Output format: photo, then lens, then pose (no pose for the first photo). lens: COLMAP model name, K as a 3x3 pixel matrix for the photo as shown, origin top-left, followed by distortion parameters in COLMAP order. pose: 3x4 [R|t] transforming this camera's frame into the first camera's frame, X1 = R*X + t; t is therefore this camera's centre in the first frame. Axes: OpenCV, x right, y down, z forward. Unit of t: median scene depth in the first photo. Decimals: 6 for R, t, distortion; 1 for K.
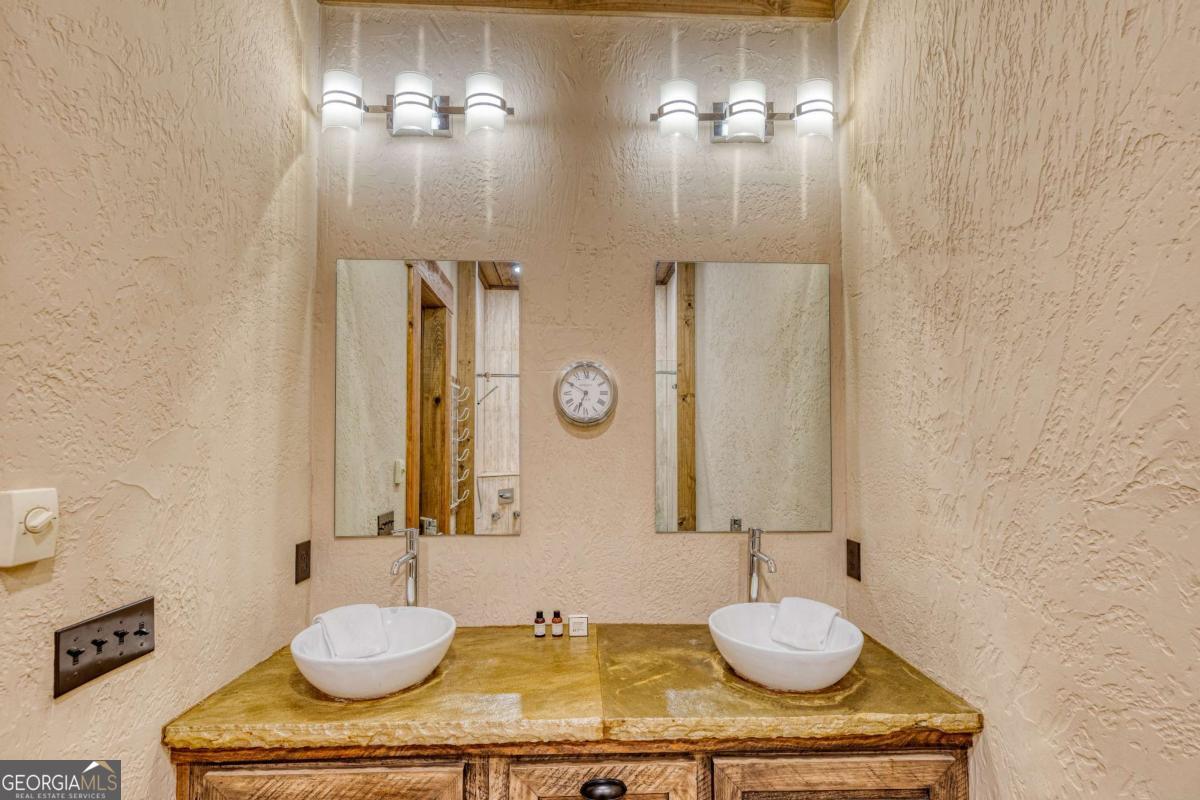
lens RADIAL K [[523.2, 0, 607.8], [0, 523.2, 443.4], [0, 0, 1]] dist [0.001709, 0.000539]
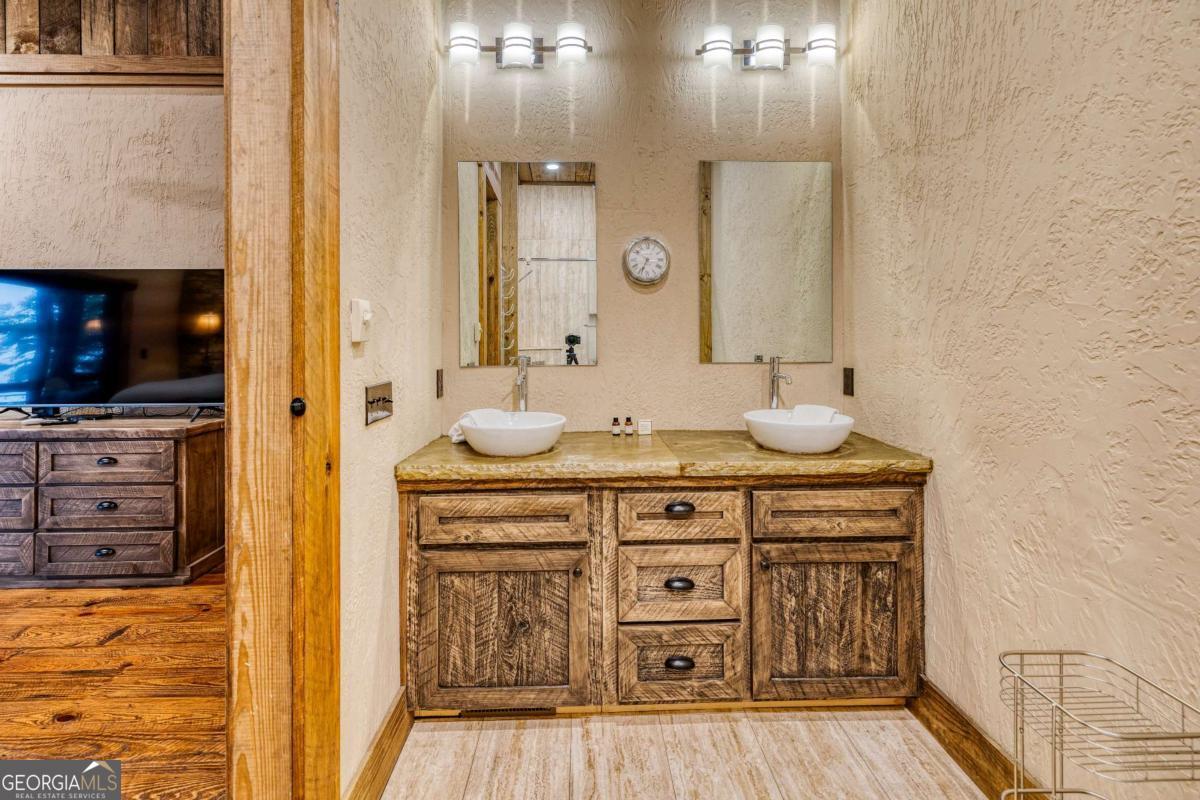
lens RADIAL K [[523.2, 0, 583.1], [0, 523.2, 344.8], [0, 0, 1]] dist [0.001709, 0.000539]
pose [[0.999284, 0.003805, -0.037633, -0.168085], [-0.003416, 0.999940, 0.010393, 0.118071], [0.037670, -0.010257, 0.999238, -0.383516]]
